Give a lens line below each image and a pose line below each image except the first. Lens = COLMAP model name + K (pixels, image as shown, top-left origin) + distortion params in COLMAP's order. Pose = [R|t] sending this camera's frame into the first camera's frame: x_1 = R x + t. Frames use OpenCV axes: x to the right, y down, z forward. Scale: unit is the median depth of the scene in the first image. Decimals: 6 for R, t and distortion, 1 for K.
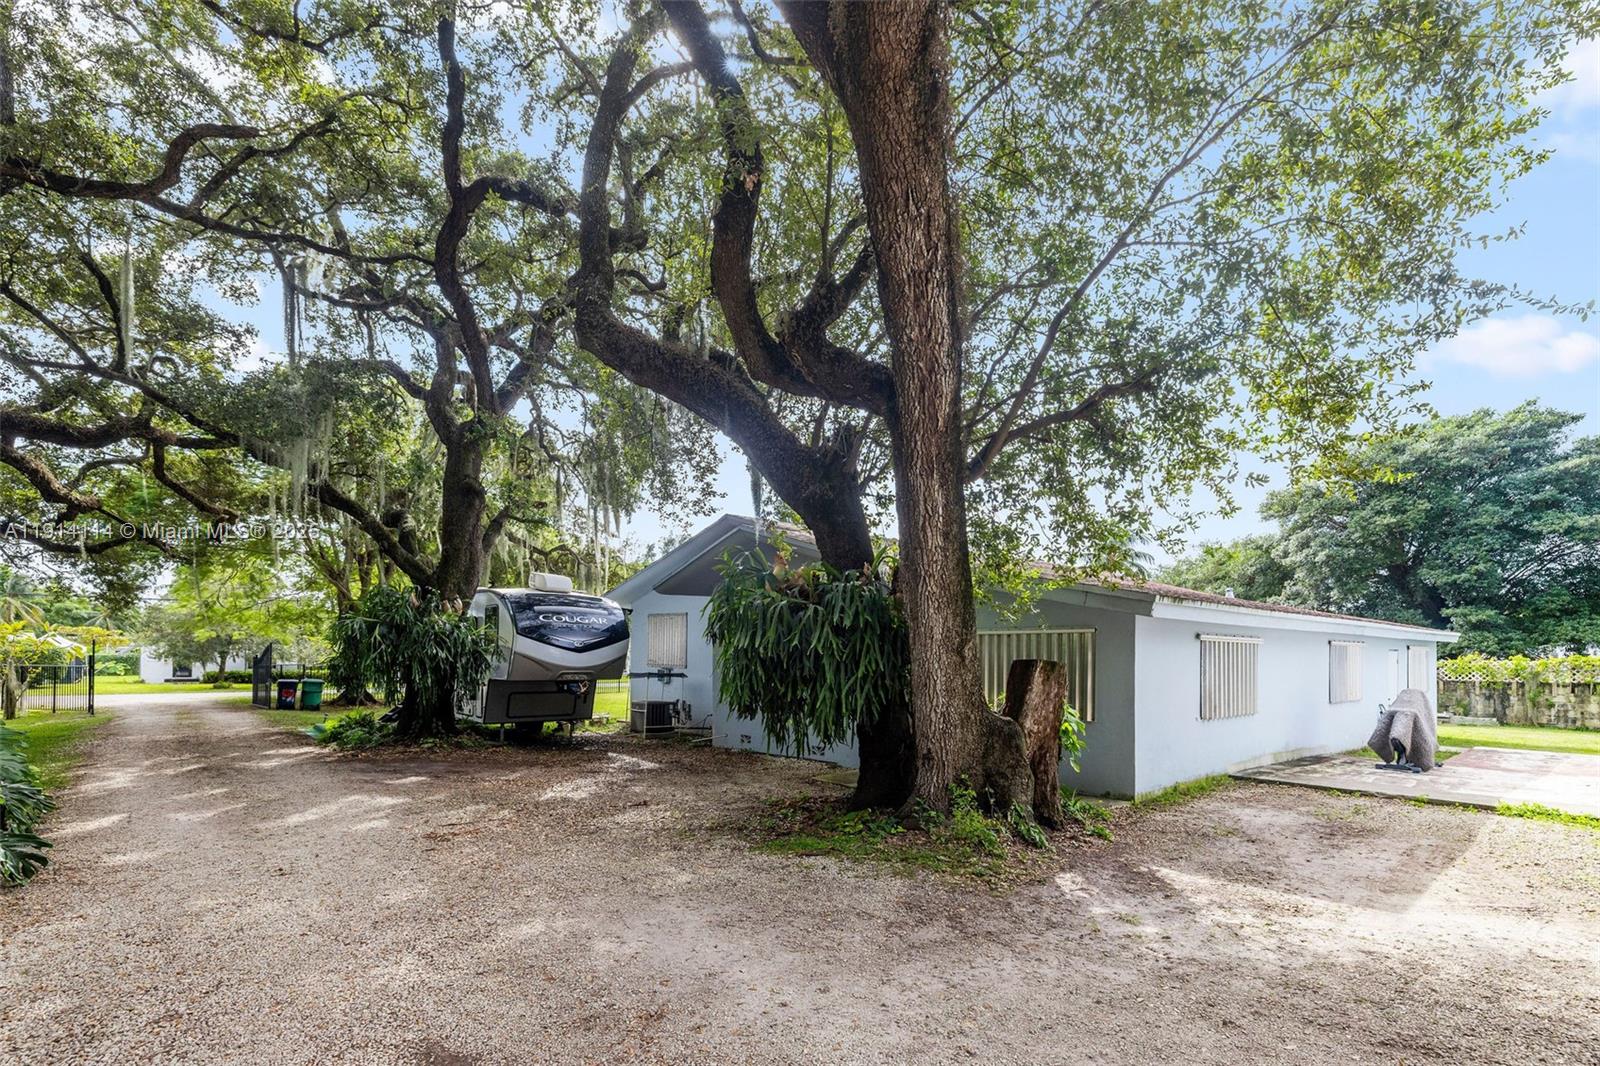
lens RADIAL K [[740.3, 0, 792.8], [0, 740.3, 652.5], [0, 0, 1]] dist [-0.006149, 0.000825]
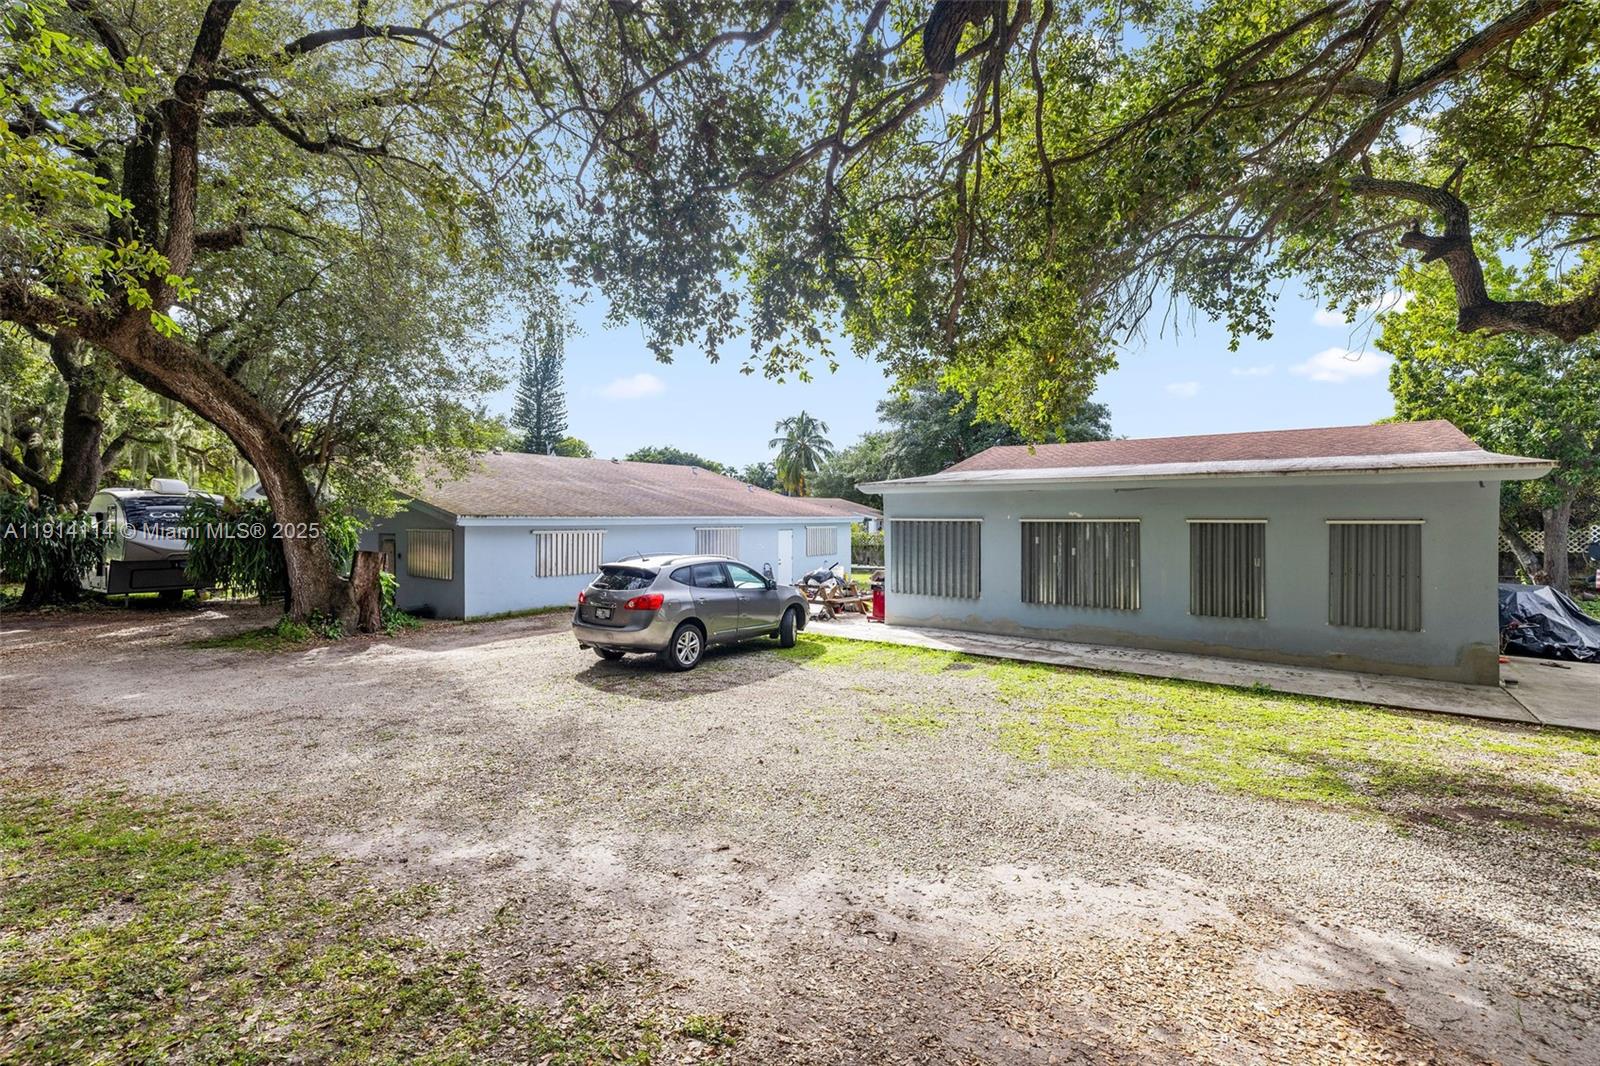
lens RADIAL K [[707.2, 0, 799.2], [0, 707.2, 523.7], [0, 0, 1]] dist [0.000324, -0.000444]
pose [[0.965861, -0.010830, 0.258833, 0.385835], [0.007868, 0.999891, 0.012475, -0.030922], [-0.258940, -0.010013, 0.965841, -0.465882]]
